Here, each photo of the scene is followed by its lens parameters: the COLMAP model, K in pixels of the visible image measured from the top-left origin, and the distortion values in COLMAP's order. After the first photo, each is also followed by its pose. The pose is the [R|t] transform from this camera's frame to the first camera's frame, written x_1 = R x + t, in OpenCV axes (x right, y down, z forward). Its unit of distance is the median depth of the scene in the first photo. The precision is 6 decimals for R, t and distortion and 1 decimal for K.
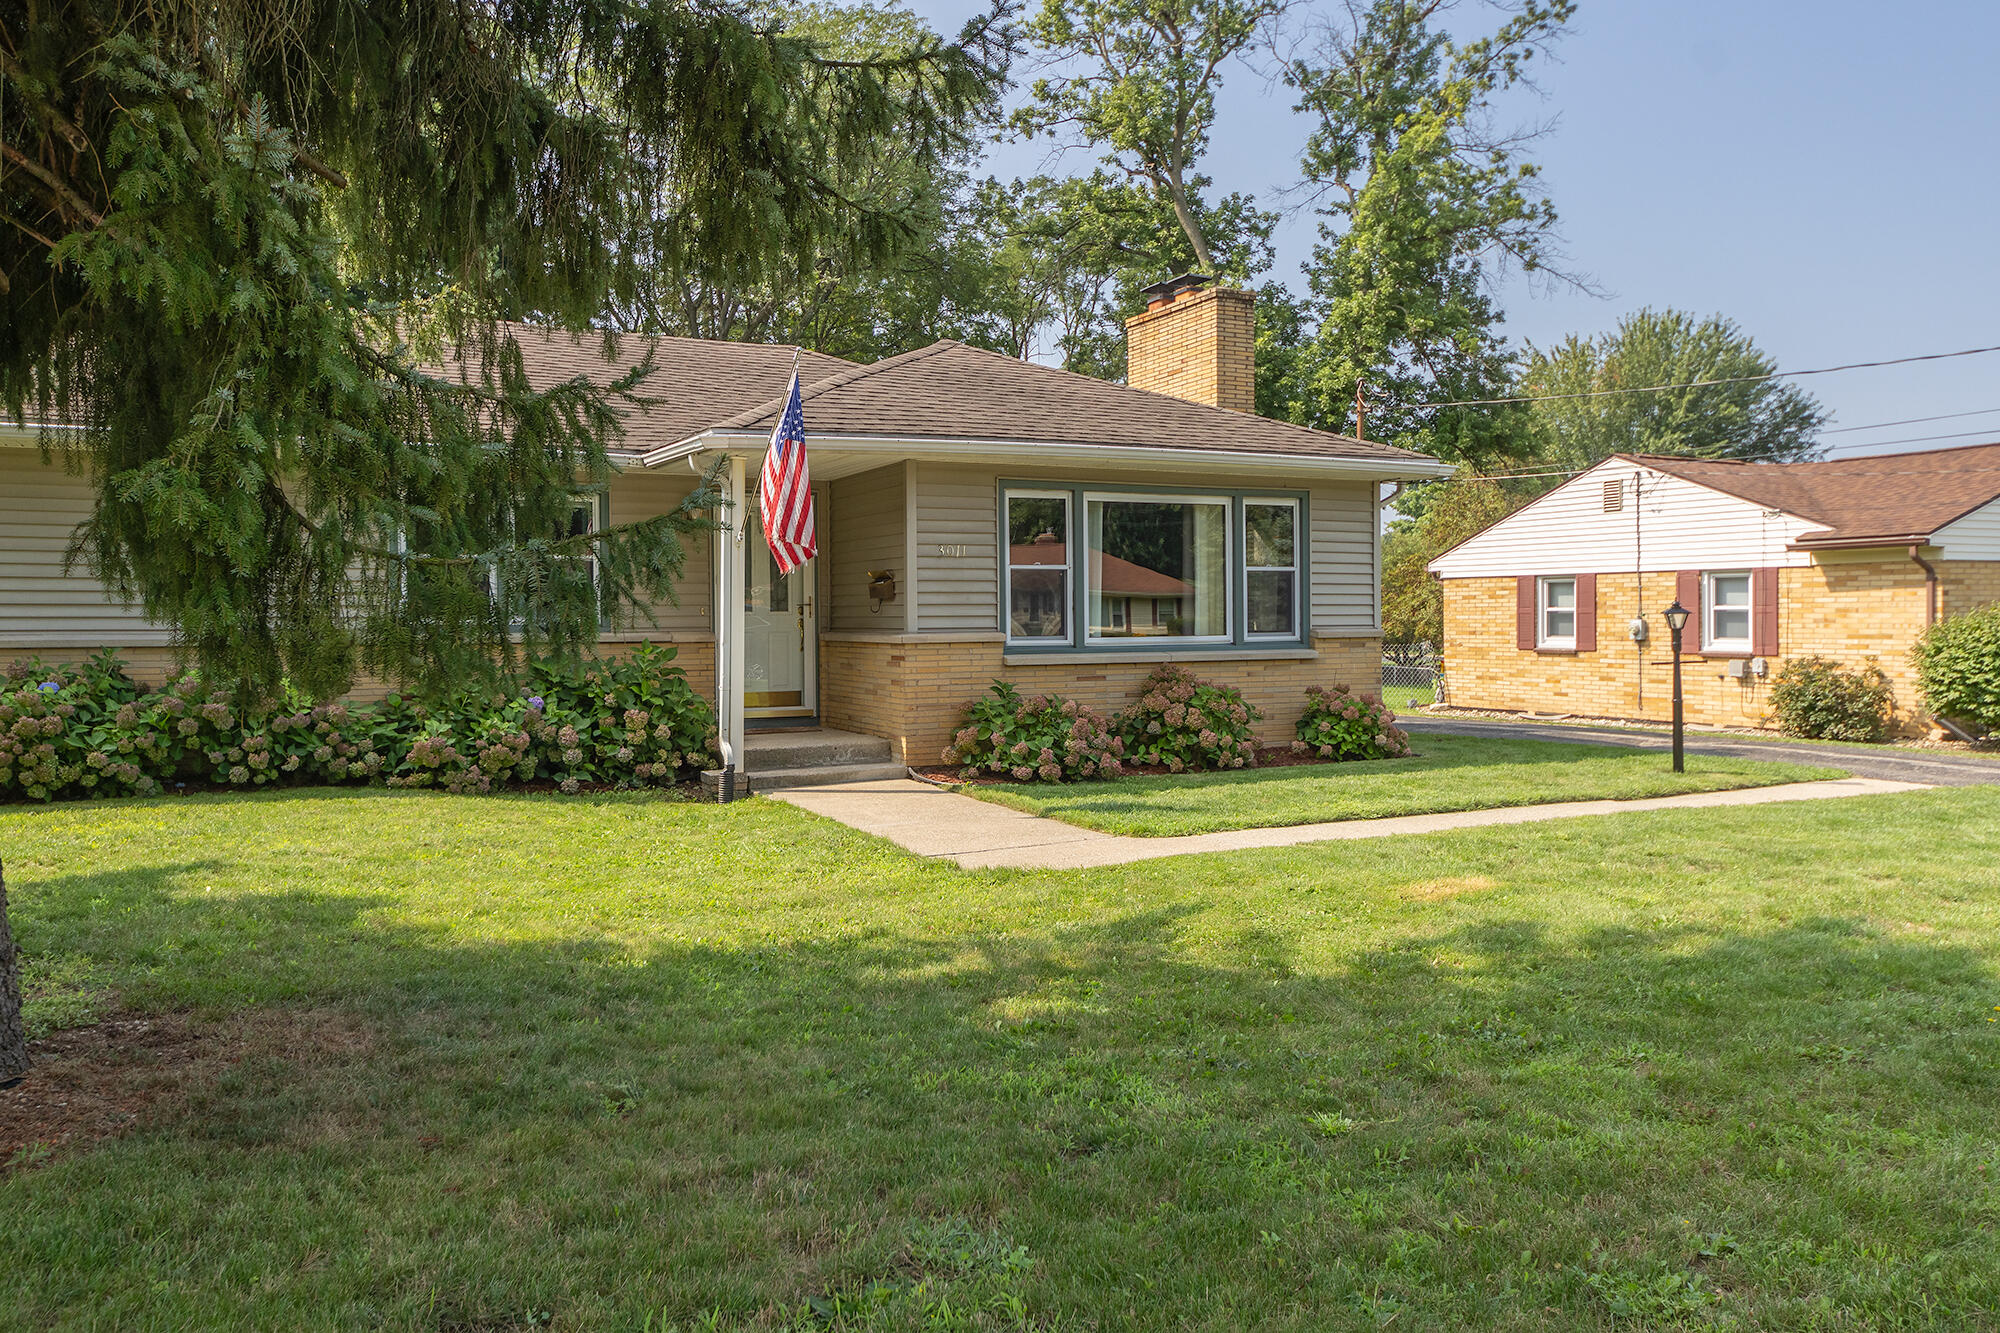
lens RADIAL K [[1448.3, 0, 998.6], [0, 1448.3, 638.8], [0, 0, 1]] dist [0.013089, 0.007501]
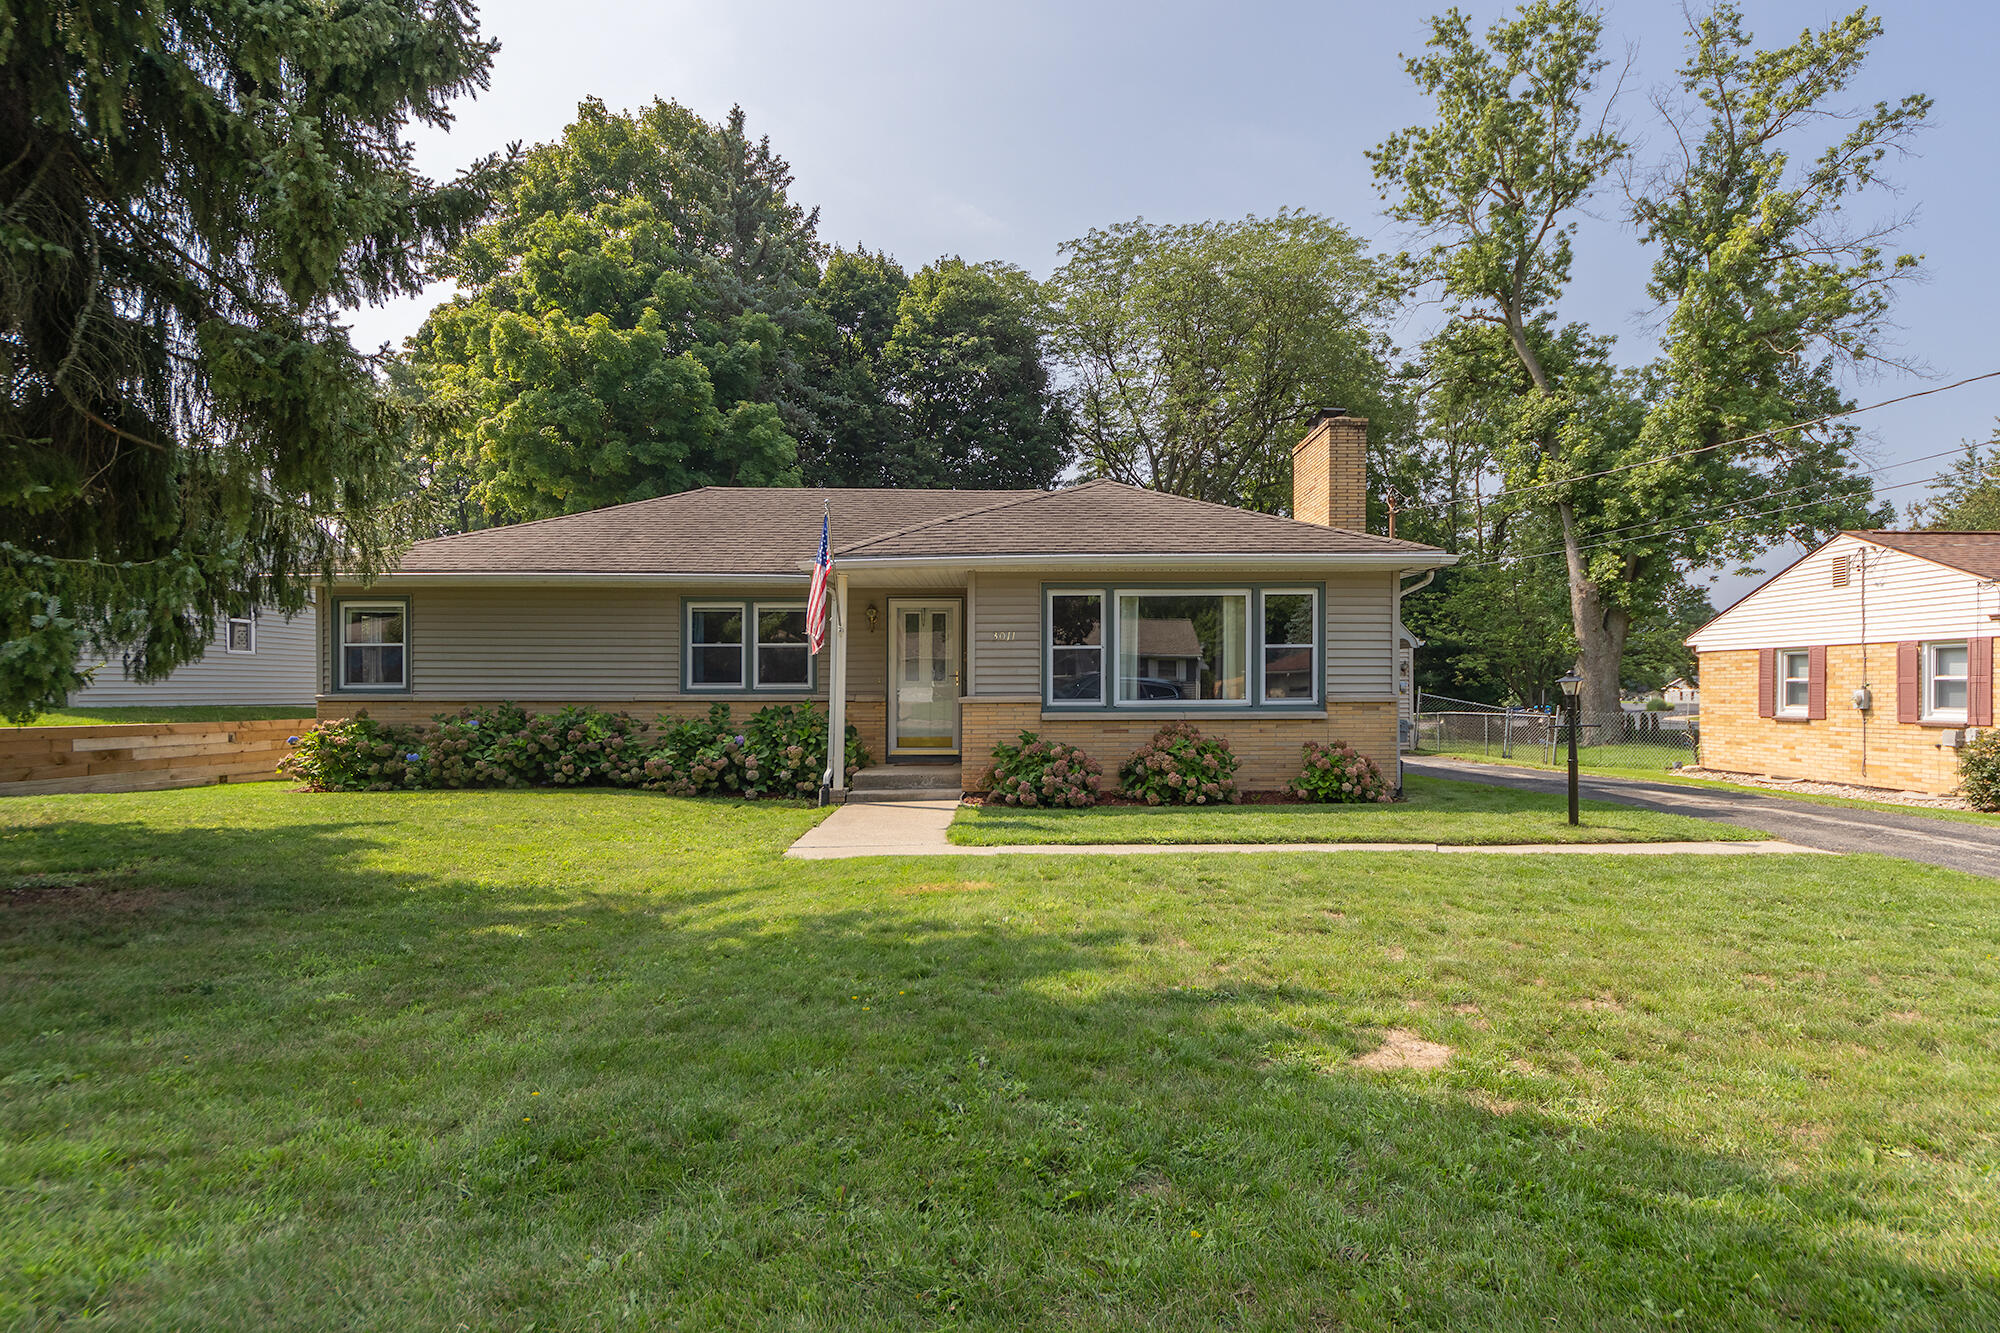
lens RADIAL K [[1092.9, 0, 1029.6], [0, 1092.9, 700.1], [0, 0, 1]] dist [0.006018, -0.004623]
pose [[0.907988, 0.006675, -0.418943, 0.228453], [-0.008257, 0.999964, -0.001964, 0.000901], [0.418915, 0.005242, 0.908010, 0.036887]]
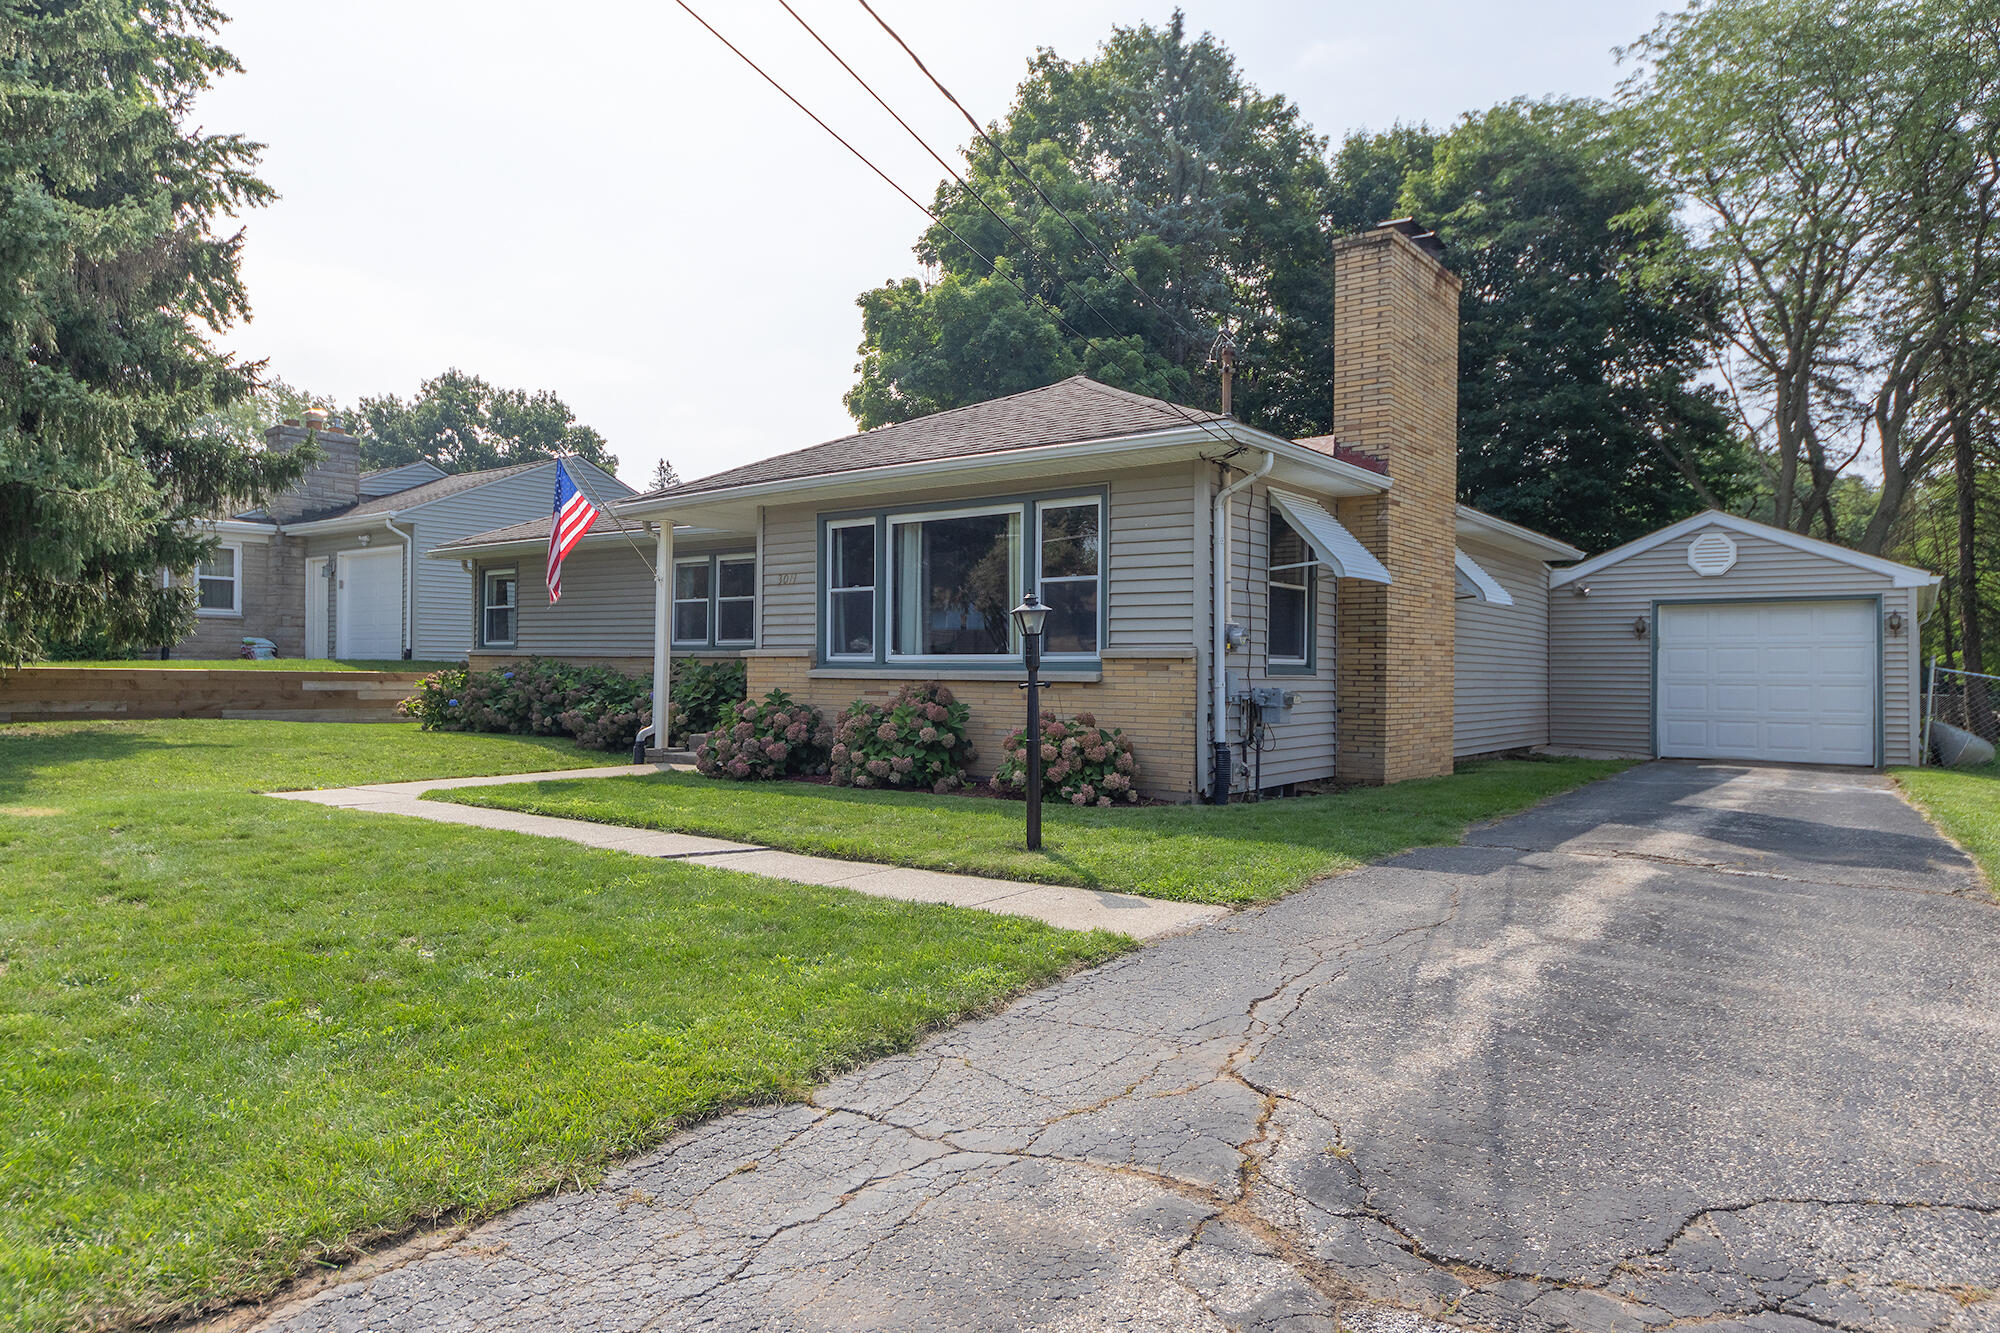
lens RADIAL K [[1245.9, 0, 991.3], [0, 1245.9, 658.4], [0, 0, 1]] dist [-0.004749, 0.000063]
pose [[0.437065, 0.002015, -0.899428, 0.510066], [-0.024382, 0.999657, -0.009608, 0.004997], [0.899099, 0.026130, 0.436964, 0.380329]]
